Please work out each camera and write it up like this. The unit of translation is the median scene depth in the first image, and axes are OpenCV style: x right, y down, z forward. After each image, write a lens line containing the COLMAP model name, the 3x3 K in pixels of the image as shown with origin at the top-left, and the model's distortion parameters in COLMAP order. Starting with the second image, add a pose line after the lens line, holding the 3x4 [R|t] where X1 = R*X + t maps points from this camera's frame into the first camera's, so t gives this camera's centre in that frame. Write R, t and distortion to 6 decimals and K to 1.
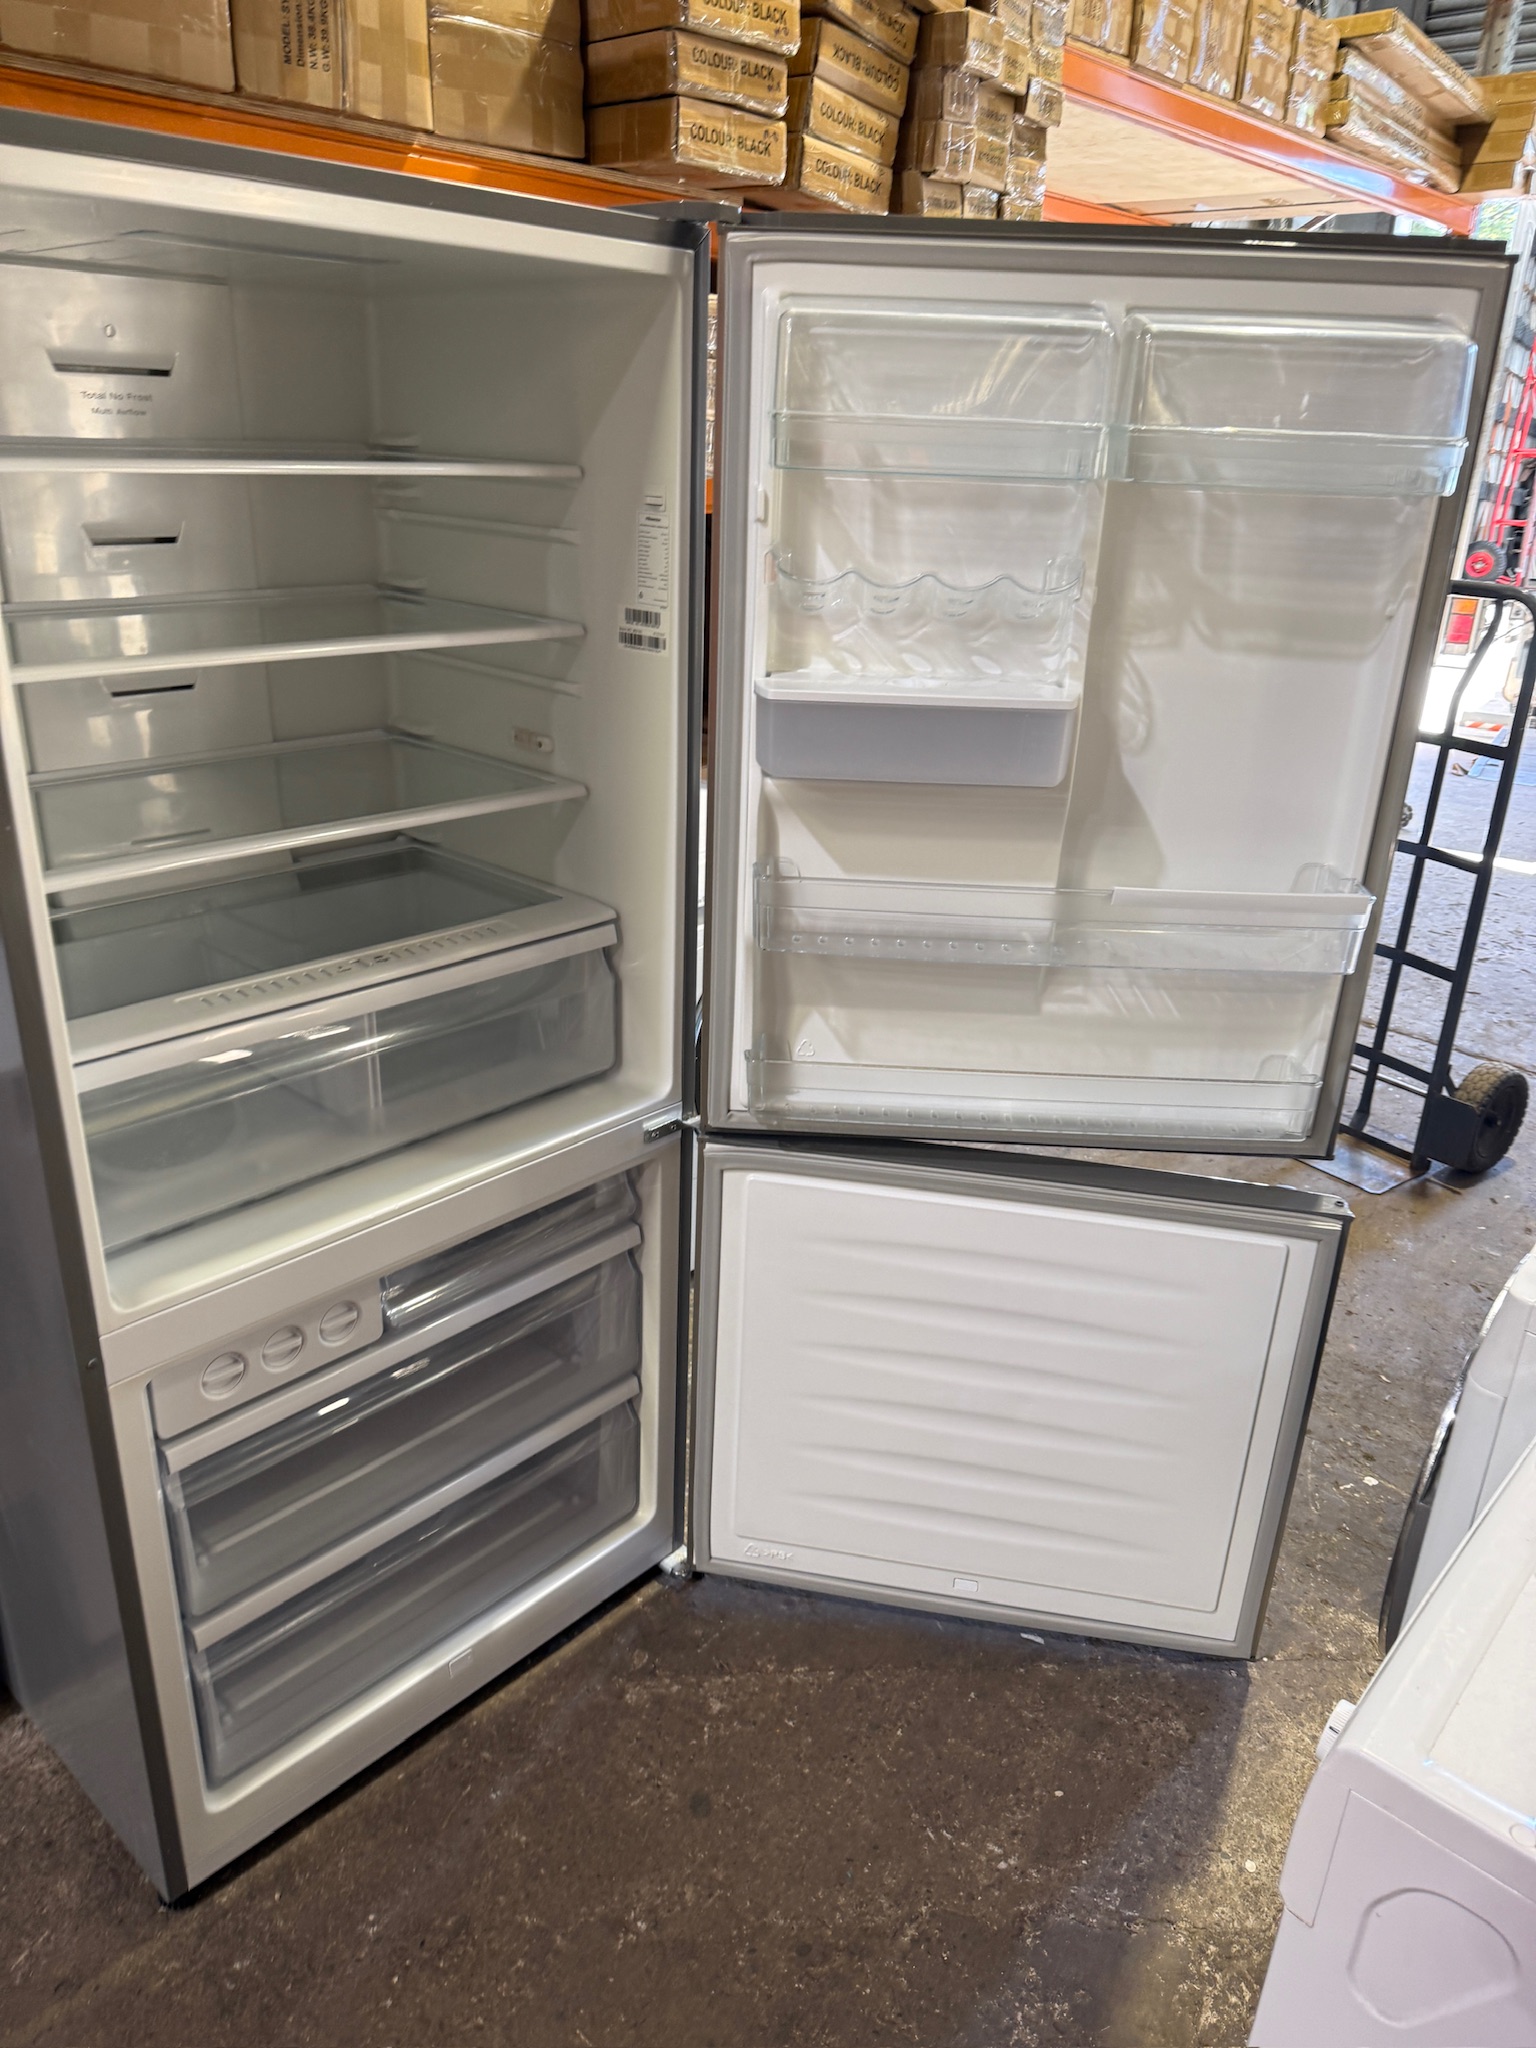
lens RADIAL K [[1446.7, 0, 758.1], [0, 1446.7, 1022.8], [0, 0, 1]] dist [0.045129, -0.050890]
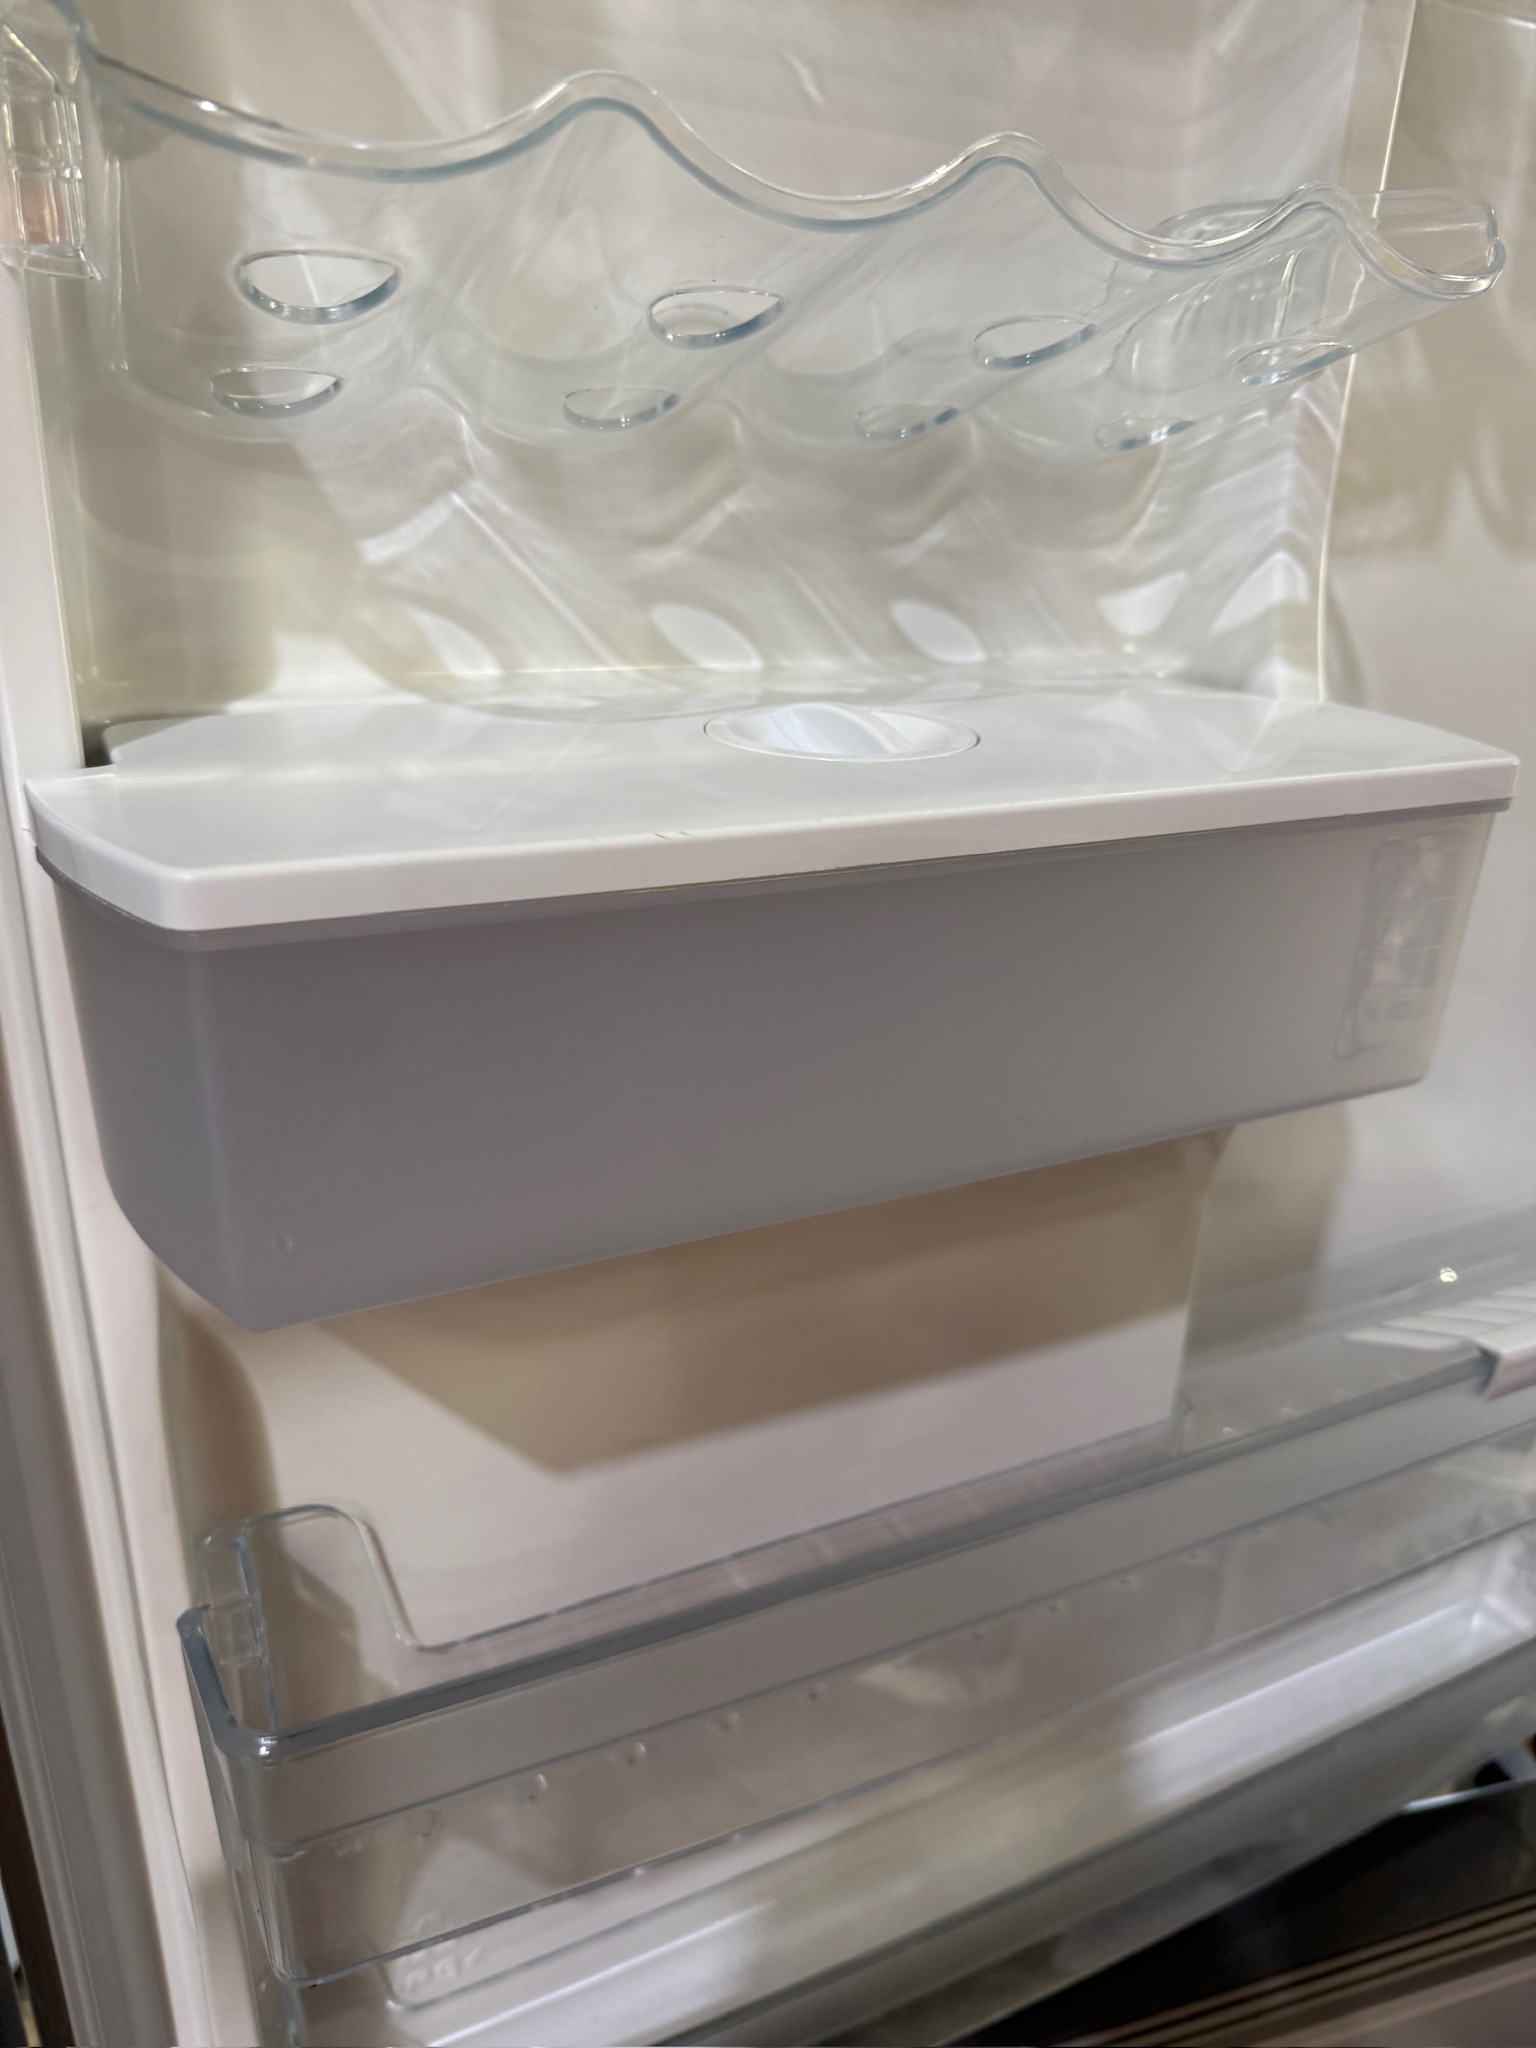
lens RADIAL K [[1446.7, 0, 753.8], [0, 1446.7, 1017.4], [0, 0, 1]] dist [0.045129, -0.050890]
pose [[0.884582, -0.175658, 0.432041, -0.005523], [0.164603, 0.984334, 0.063191, -0.177764], [-0.436373, 0.015218, 0.899637, 0.690587]]
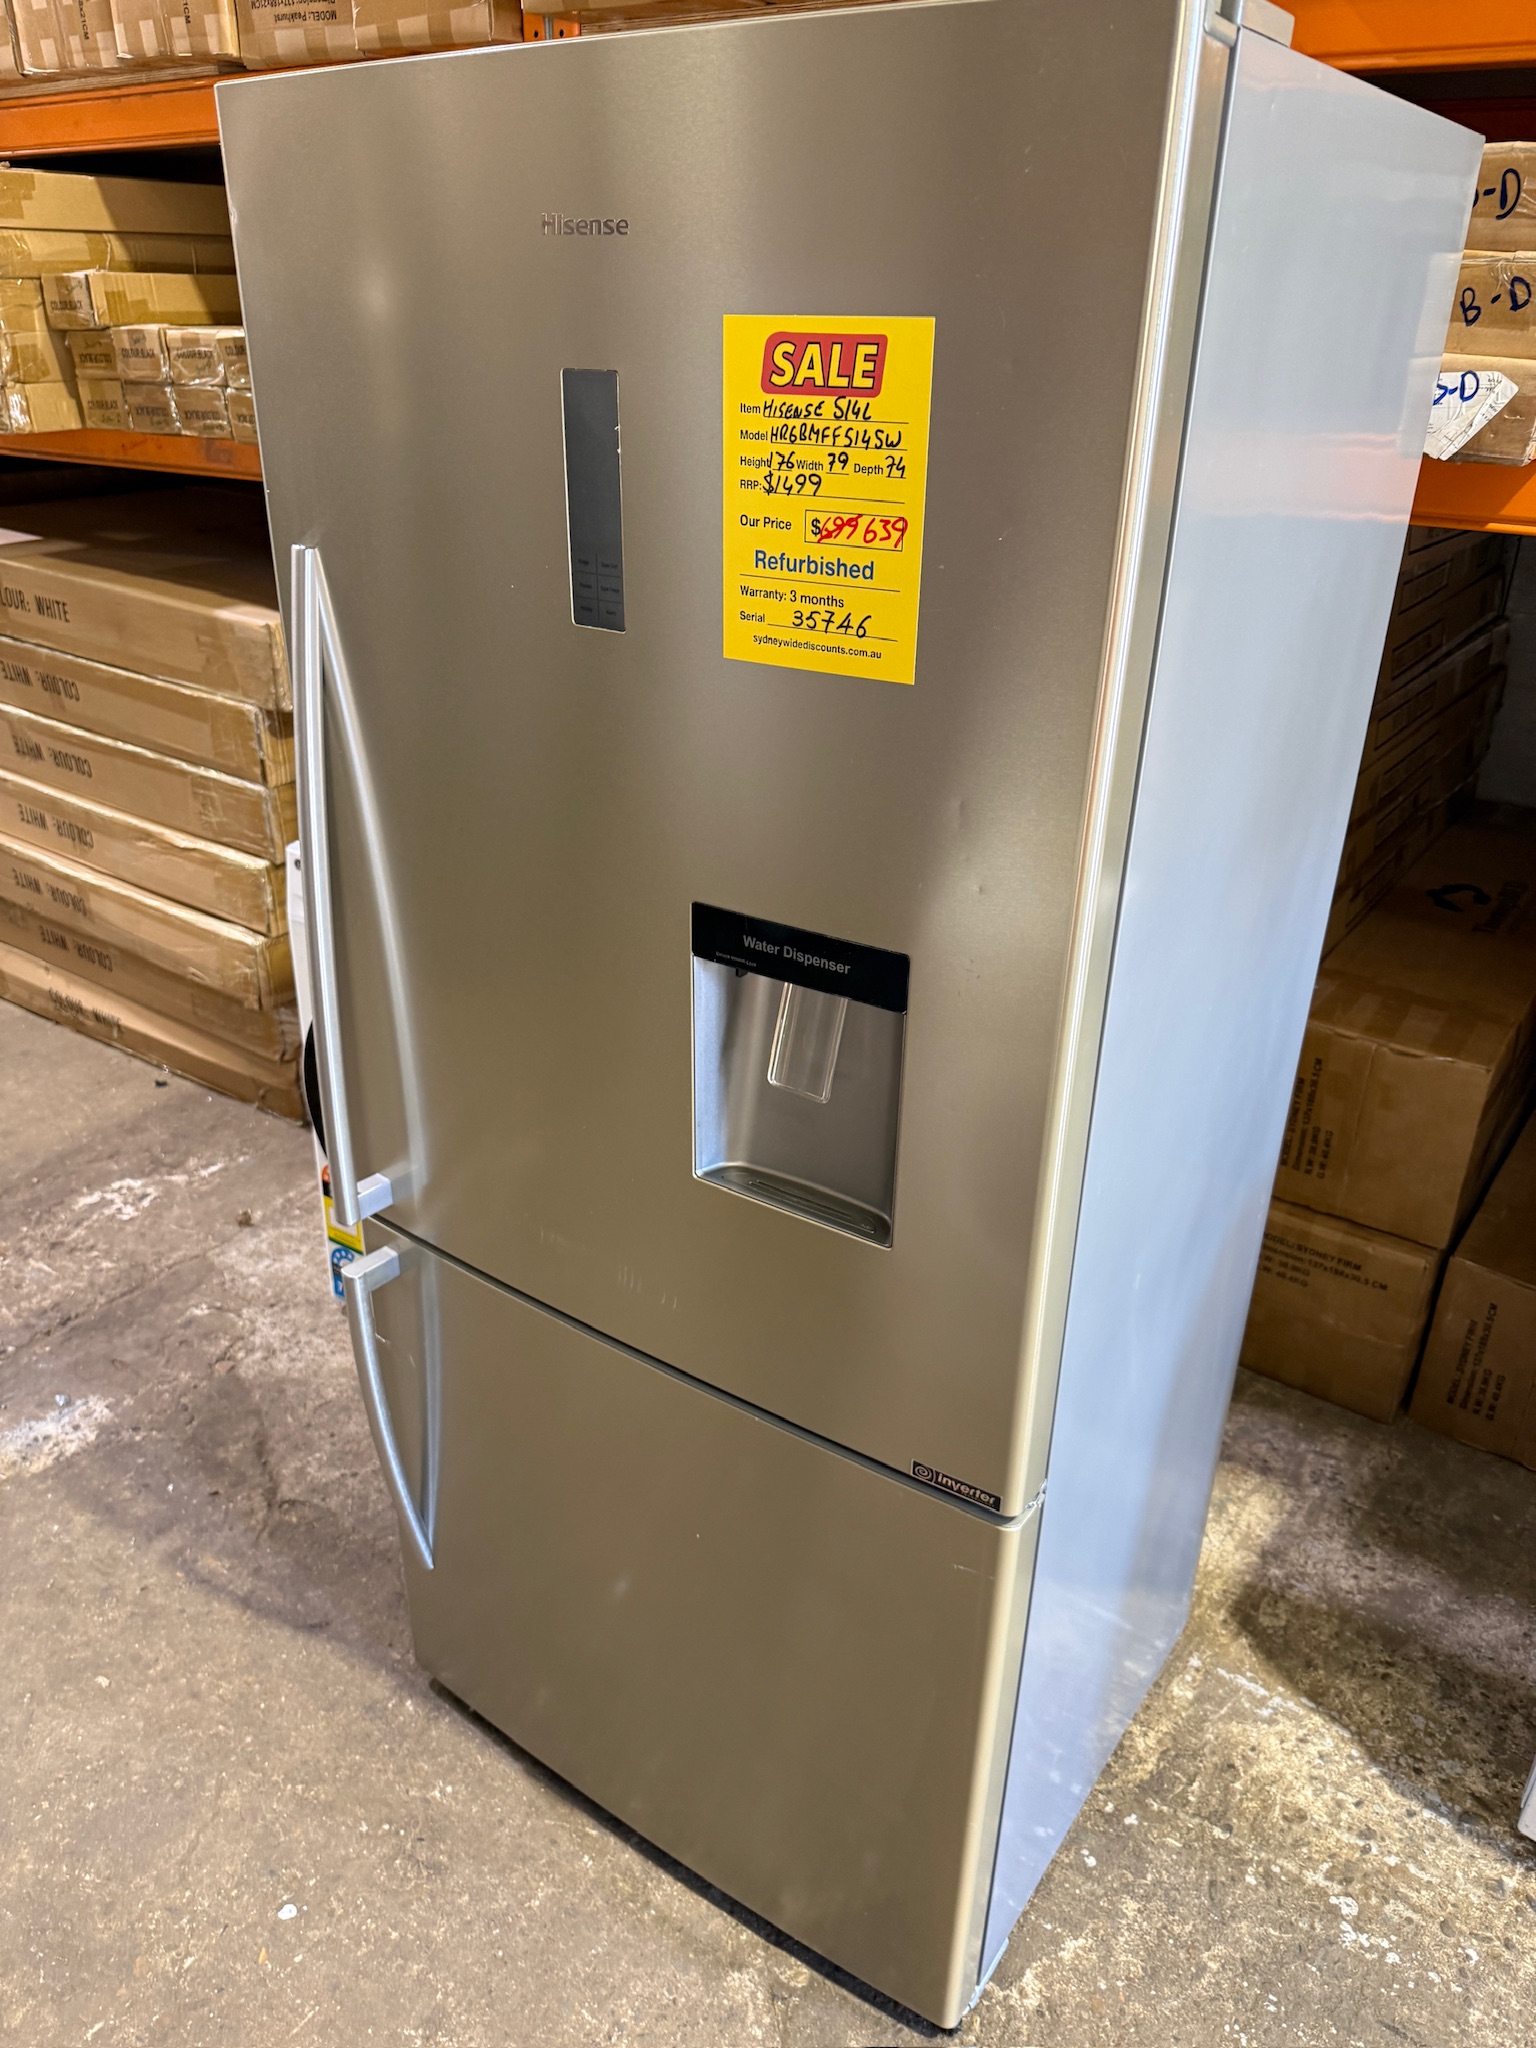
lens RADIAL K [[1446.7, 0, 811.3], [0, 1446.7, 1055.2], [0, 0, 1]] dist [0.045129, -0.050890]
pose [[0.141298, 0.413253, -0.899587, 0.471747], [-0.389480, 0.858628, 0.333262, -0.290610], [0.910132, 0.303282, 0.282276, 0.693358]]
